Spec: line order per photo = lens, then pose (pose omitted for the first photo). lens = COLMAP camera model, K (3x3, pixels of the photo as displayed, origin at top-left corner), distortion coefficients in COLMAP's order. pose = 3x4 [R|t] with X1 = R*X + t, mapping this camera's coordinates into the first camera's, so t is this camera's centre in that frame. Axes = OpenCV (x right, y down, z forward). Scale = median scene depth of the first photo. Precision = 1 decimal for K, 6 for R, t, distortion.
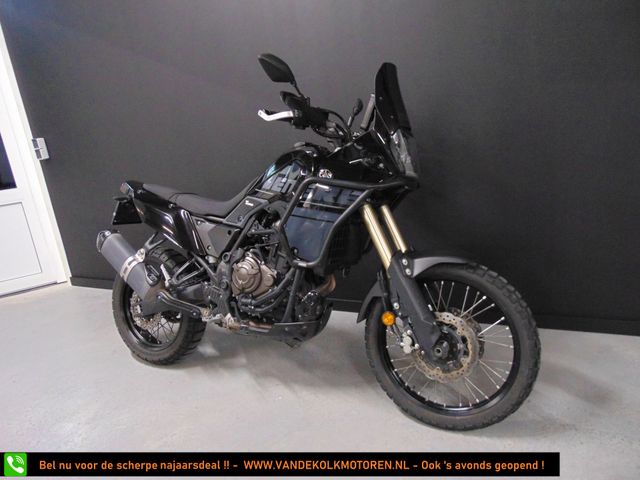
lens RADIAL K [[480.0, 0, 320.0], [0, 480.0, 240.0], [0, 0, 1]] dist [-0.034525, 0.072665]
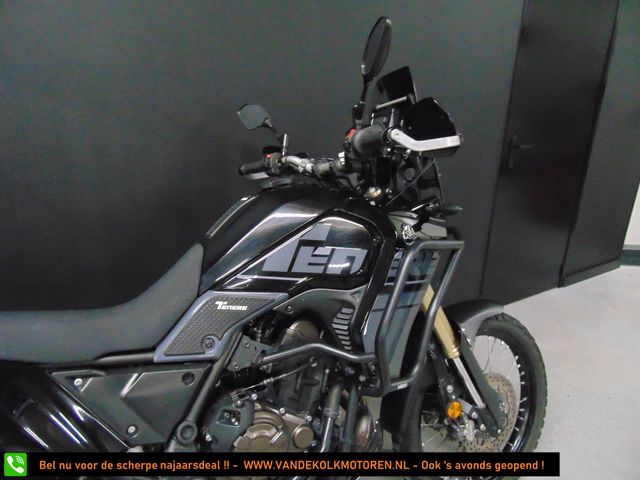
lens RADIAL K [[480.0, 0, 320.0], [0, 480.0, 240.0], [0, 0, 1]] dist [-0.034525, 0.072665]
pose [[0.540118, -0.143921, 0.829192, -0.495169], [0.145953, 0.986358, 0.076130, -0.167224], [-0.828837, 0.079904, 0.553755, 0.648682]]
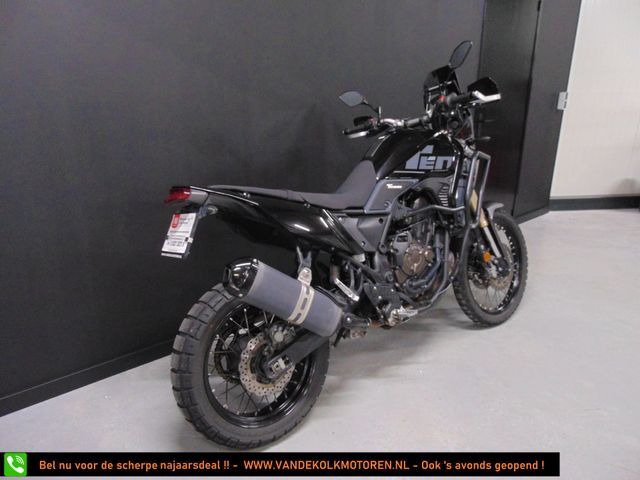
lens RADIAL K [[480.0, 0, 320.0], [0, 480.0, 240.0], [0, 0, 1]] dist [-0.034525, 0.072665]
pose [[0.402854, -0.170192, 0.899302, -1.101295], [0.215763, 0.972527, 0.087396, -0.088170], [-0.889469, 0.158828, 0.428507, 0.735515]]
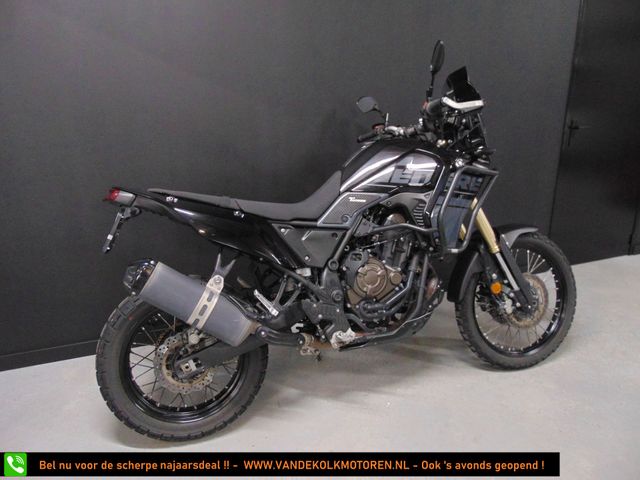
lens RADIAL K [[480.0, 0, 320.0], [0, 480.0, 240.0], [0, 0, 1]] dist [-0.034525, 0.072665]
pose [[0.698560, -0.114985, 0.706253, -0.844063], [0.140796, 0.989797, 0.021885, -0.031195], [-0.701563, 0.084150, 0.707621, 0.416461]]
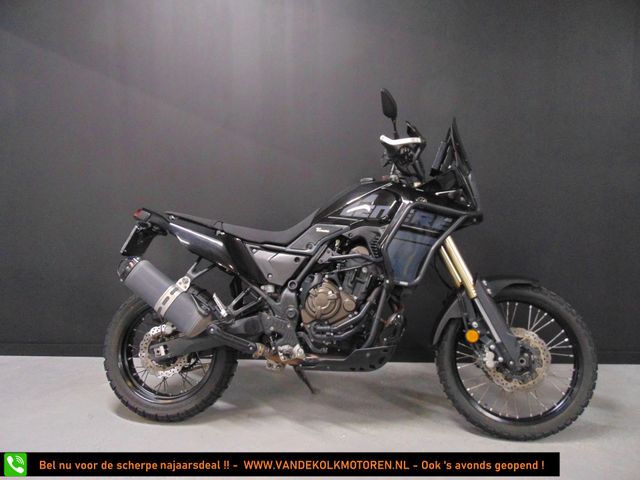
lens RADIAL K [[480.0, 0, 320.0], [0, 480.0, 240.0], [0, 0, 1]] dist [-0.034525, 0.072665]
pose [[0.922798, 0.070341, 0.378808, -0.533128], [0.009865, 0.978557, -0.205740, 0.151021], [-0.385157, 0.193593, 0.902317, 0.097109]]
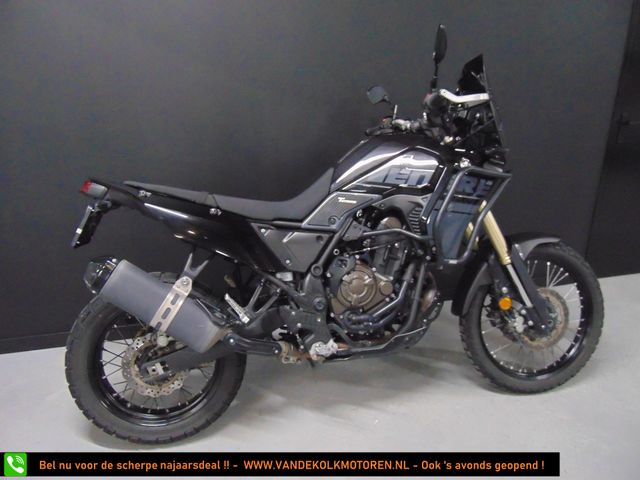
lens RADIAL K [[480.0, 0, 320.0], [0, 480.0, 240.0], [0, 0, 1]] dist [-0.034525, 0.072665]
pose [[0.773639, -0.098335, 0.625950, -0.707960], [0.098030, 0.994565, 0.035083, -0.042296], [-0.625998, 0.034220, 0.779074, 0.388161]]
